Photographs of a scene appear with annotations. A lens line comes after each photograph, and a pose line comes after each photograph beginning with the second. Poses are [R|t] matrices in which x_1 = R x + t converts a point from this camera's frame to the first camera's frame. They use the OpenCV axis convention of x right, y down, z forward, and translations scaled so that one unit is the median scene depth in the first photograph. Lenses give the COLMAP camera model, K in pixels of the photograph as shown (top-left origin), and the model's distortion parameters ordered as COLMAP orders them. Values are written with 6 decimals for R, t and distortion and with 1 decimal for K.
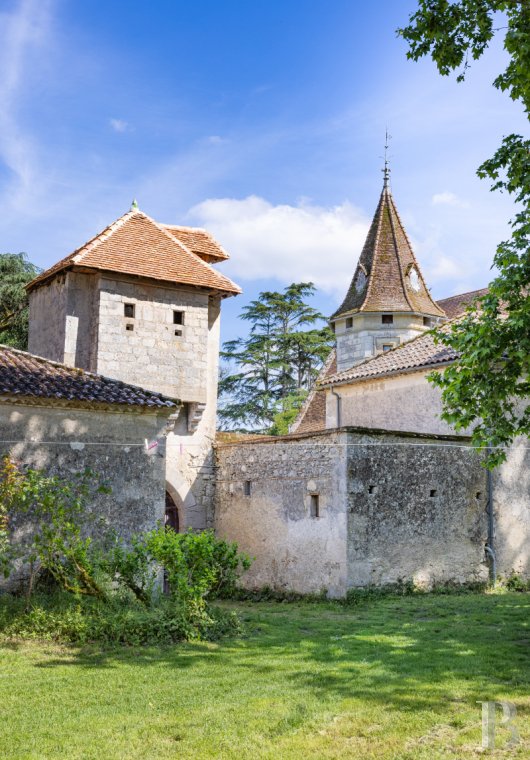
lens RADIAL K [[1073.1, 0, 265.0], [0, 1073.1, 380.0], [0, 0, 1]] dist [-0.021124, -0.005781]
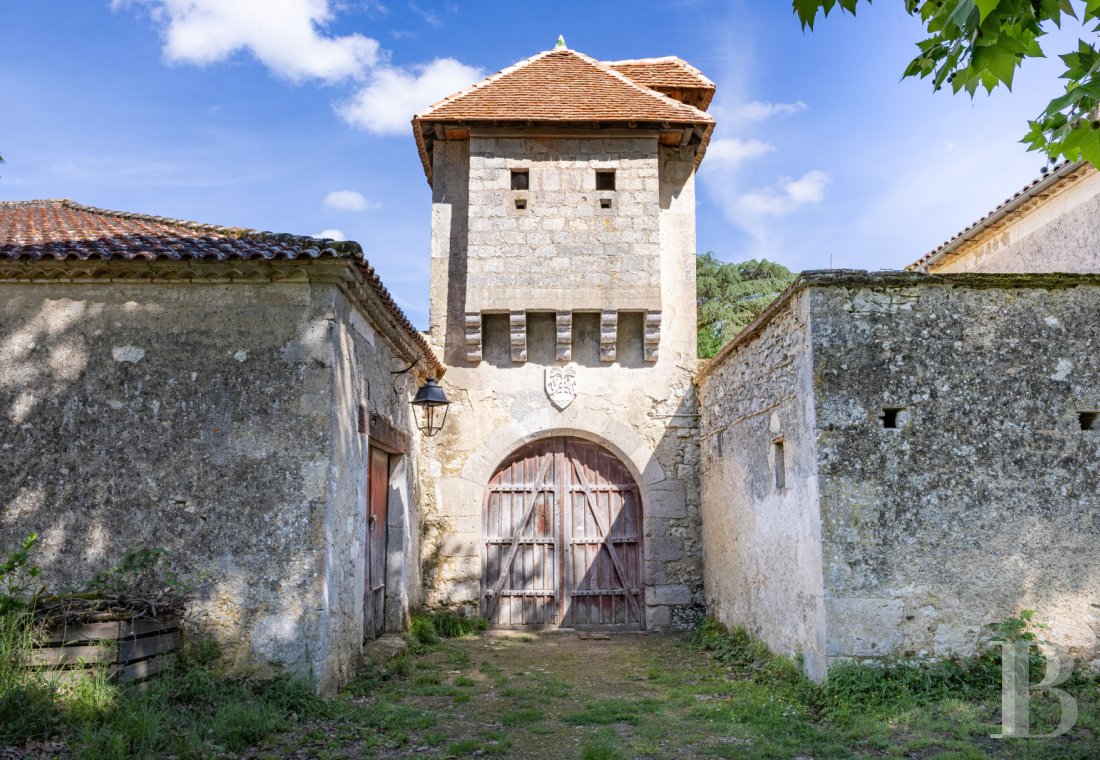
lens RADIAL K [[835.9, 0, 550.5], [0, 835.9, 388.7], [0, 0, 1]] dist [-0.010922, -0.002232]
pose [[0.840569, -0.096721, -0.533000, 0.143901], [0.086618, 0.995269, -0.044005, 0.083852], [0.534735, -0.009178, 0.844970, 0.589046]]
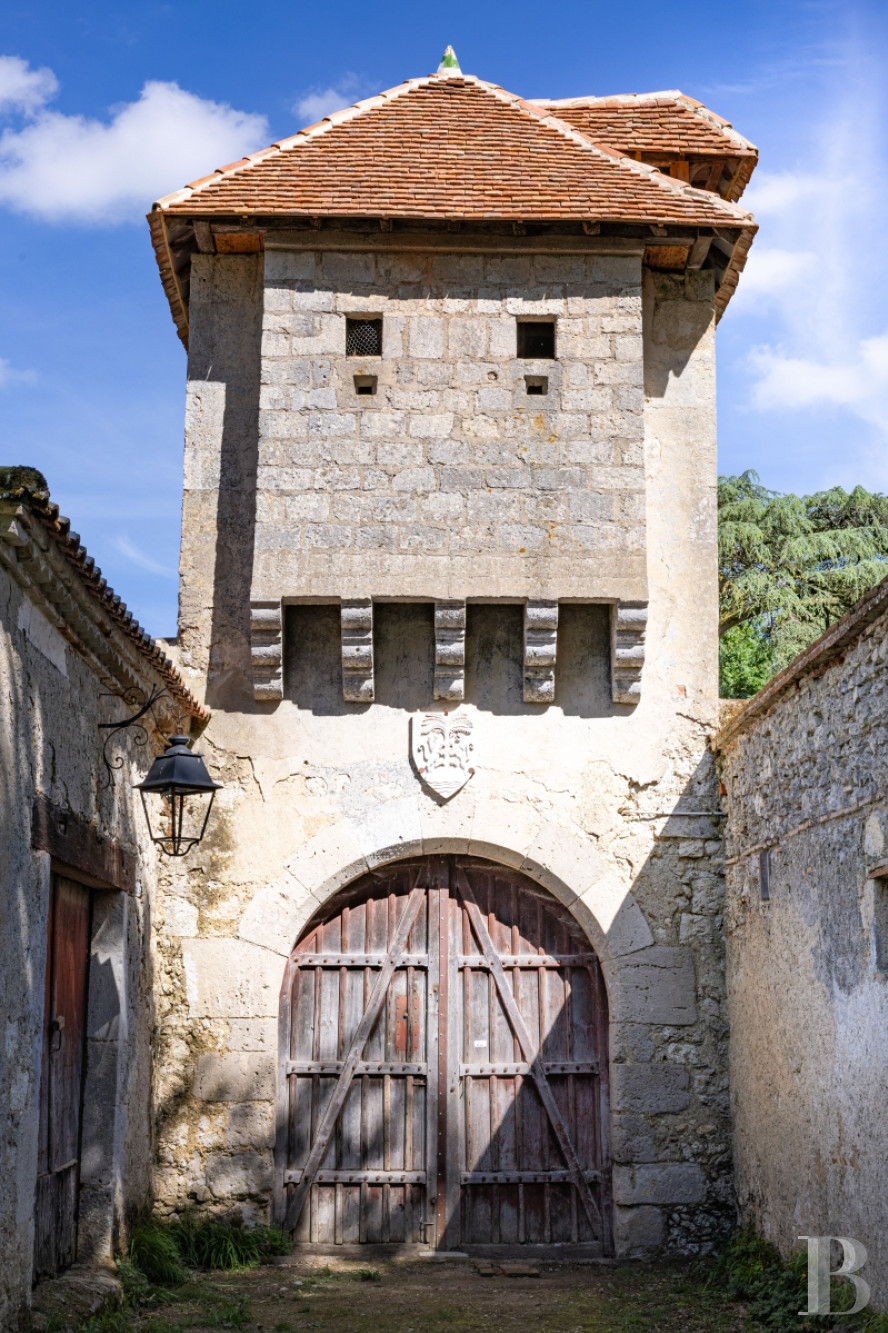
lens RADIAL K [[1719.5, 0, 444.0], [0, 1719.5, 666.5], [0, 0, 1]] dist [0.012282, -0.032342]
pose [[0.848099, -0.112870, -0.517676, 0.148163], [0.078747, 0.993047, -0.087507, 0.080157], [0.523953, 0.033449, 0.851090, 0.582881]]
